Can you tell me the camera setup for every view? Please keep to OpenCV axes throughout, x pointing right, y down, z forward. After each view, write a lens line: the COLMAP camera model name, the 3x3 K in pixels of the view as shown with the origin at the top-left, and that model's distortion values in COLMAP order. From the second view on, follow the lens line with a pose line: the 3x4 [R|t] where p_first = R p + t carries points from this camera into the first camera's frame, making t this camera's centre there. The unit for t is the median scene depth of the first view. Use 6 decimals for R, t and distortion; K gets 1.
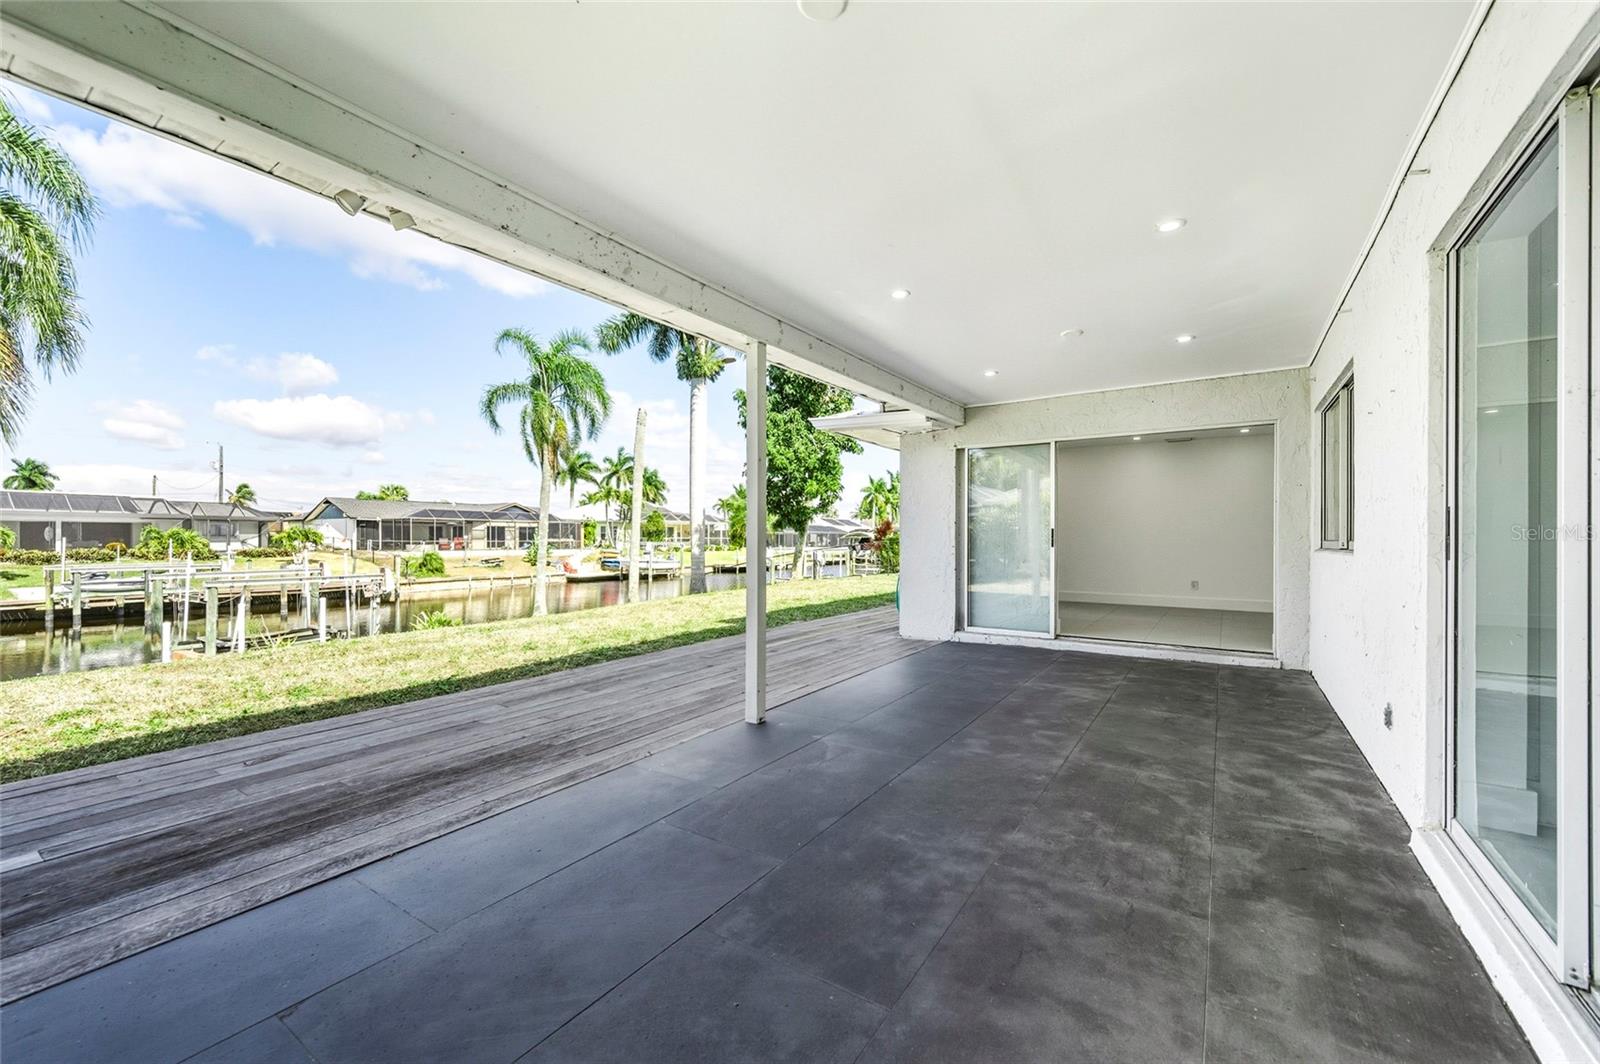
lens RADIAL K [[668.6, 0, 834.0], [0, 668.6, 526.9], [0, 0, 1]] dist [-0.001612, -0.000527]
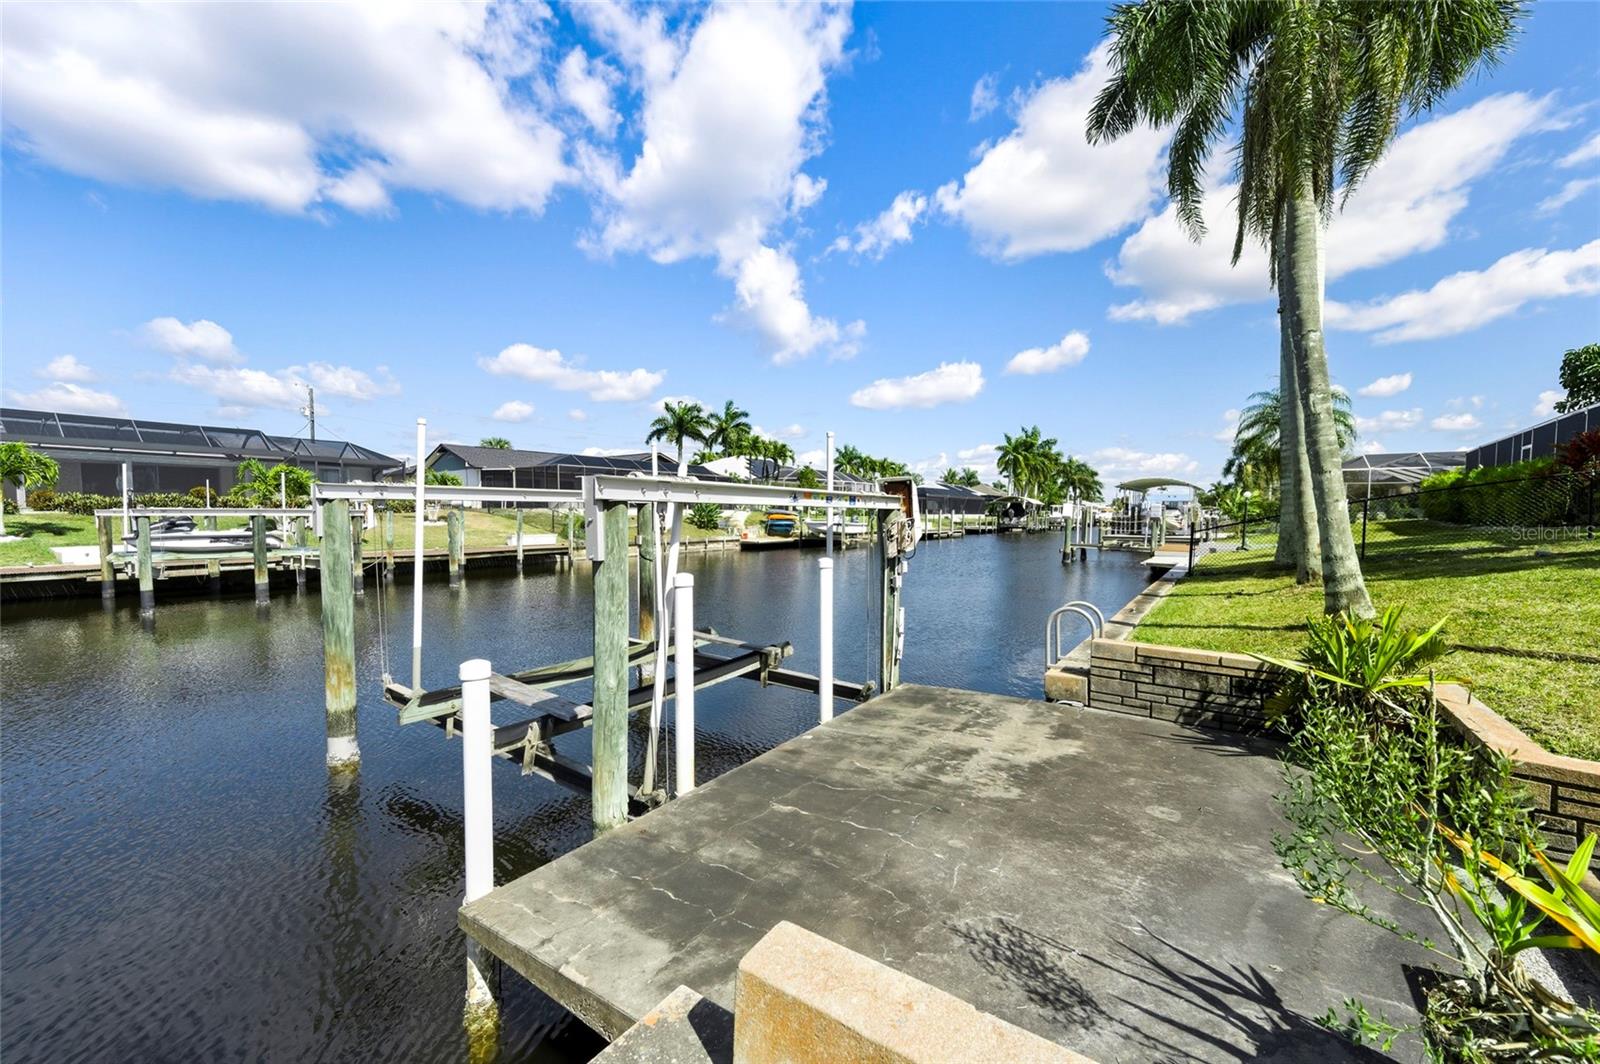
lens RADIAL K [[668.6, 0, 834.0], [0, 668.6, 526.9], [0, 0, 1]] dist [-0.001612, -0.000527]
pose [[0.998137, 0.005268, -0.060790, -0.428904], [-0.002893, 0.999231, 0.039092, 0.044418], [0.060949, -0.038843, 0.997385, 0.391780]]
